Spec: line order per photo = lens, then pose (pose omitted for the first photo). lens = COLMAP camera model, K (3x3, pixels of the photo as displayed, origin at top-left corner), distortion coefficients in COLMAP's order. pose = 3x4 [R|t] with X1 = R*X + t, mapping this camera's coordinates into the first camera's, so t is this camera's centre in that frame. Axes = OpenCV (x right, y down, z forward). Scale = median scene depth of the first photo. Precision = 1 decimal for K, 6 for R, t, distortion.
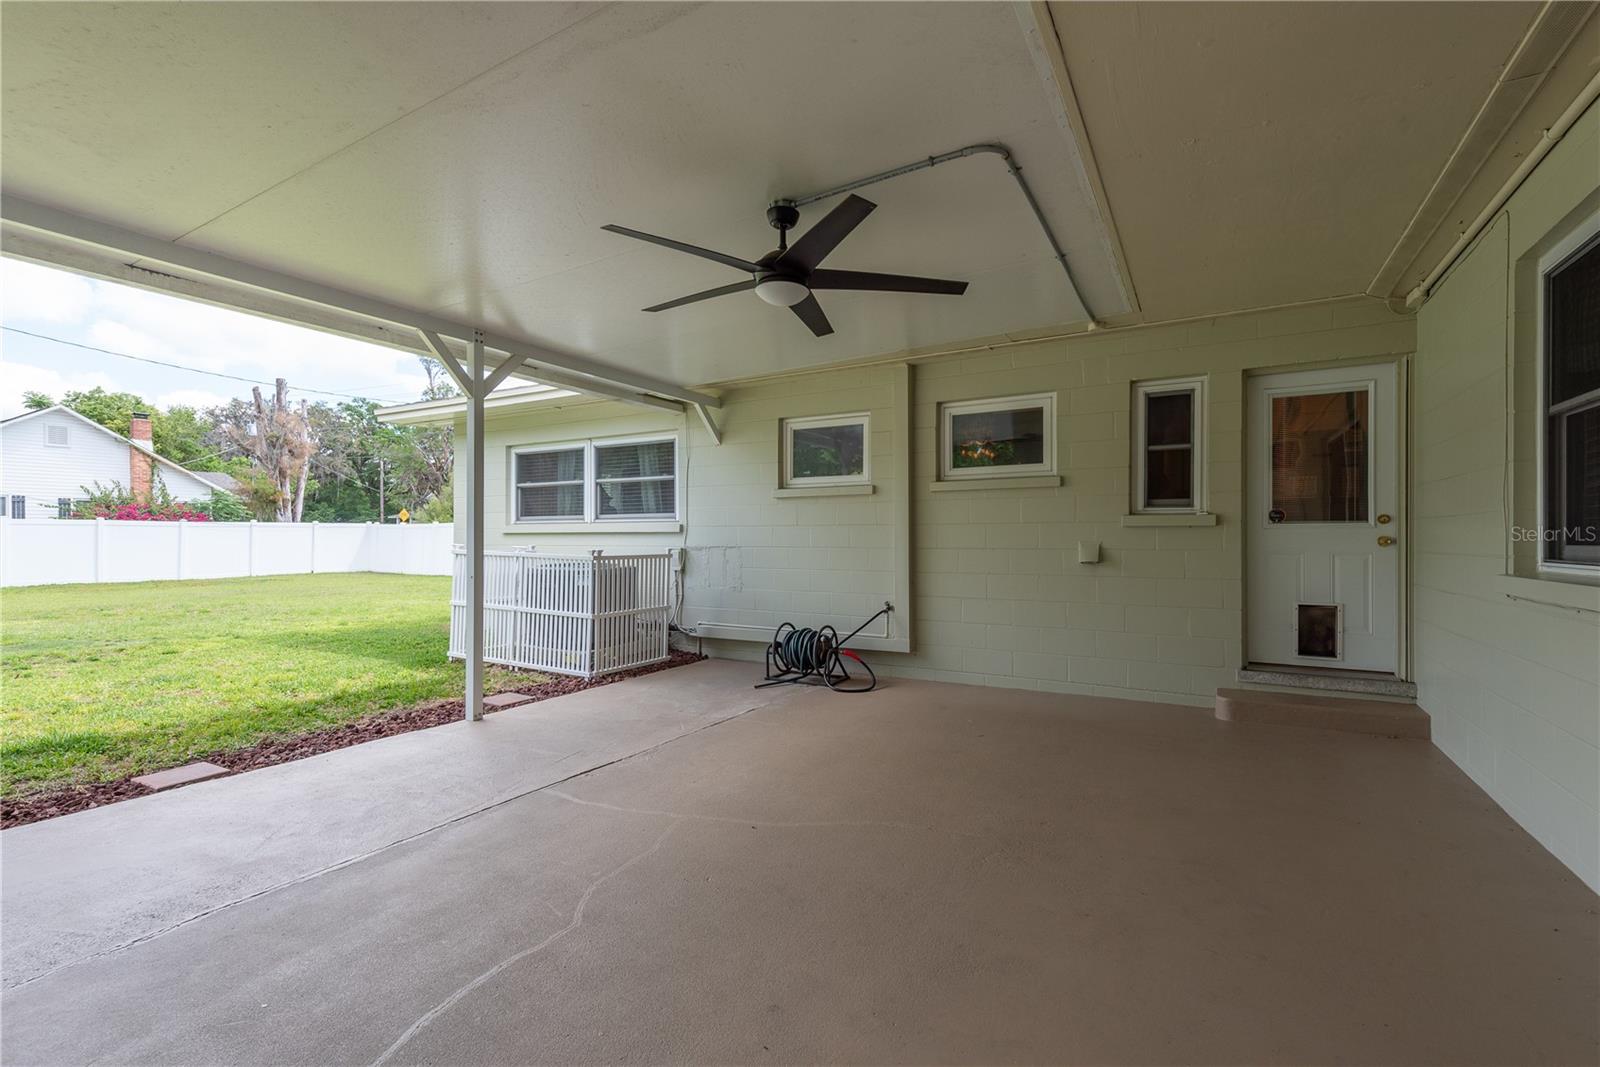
lens RADIAL K [[703.7, 0, 798.1], [0, 703.7, 538.7], [0, 0, 1]] dist [0.004794, -0.000377]
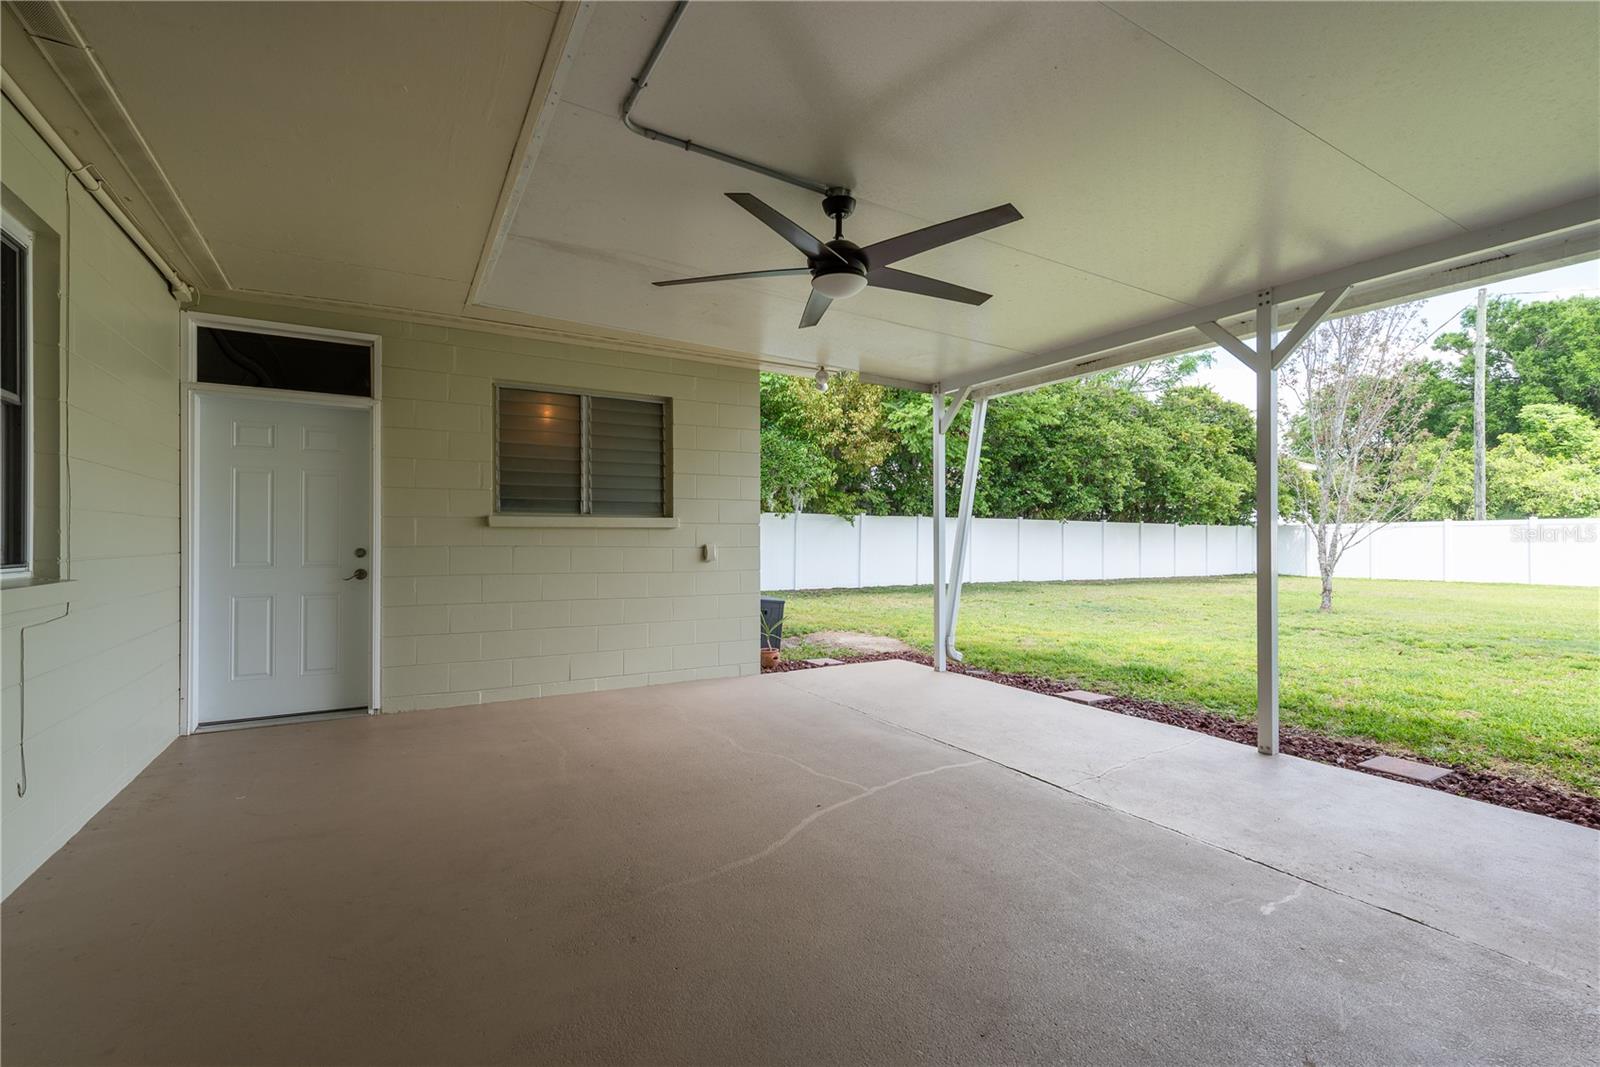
lens RADIAL K [[703.7, 0, 807.3], [0, 703.7, 532.9], [0, 0, 1]] dist [0.004794, -0.000377]
pose [[-0.483858, -0.004014, -0.875137, 0.773111], [0.000545, 0.999988, -0.004888, -0.003209], [0.875146, -0.002842, -0.483850, 1.310228]]
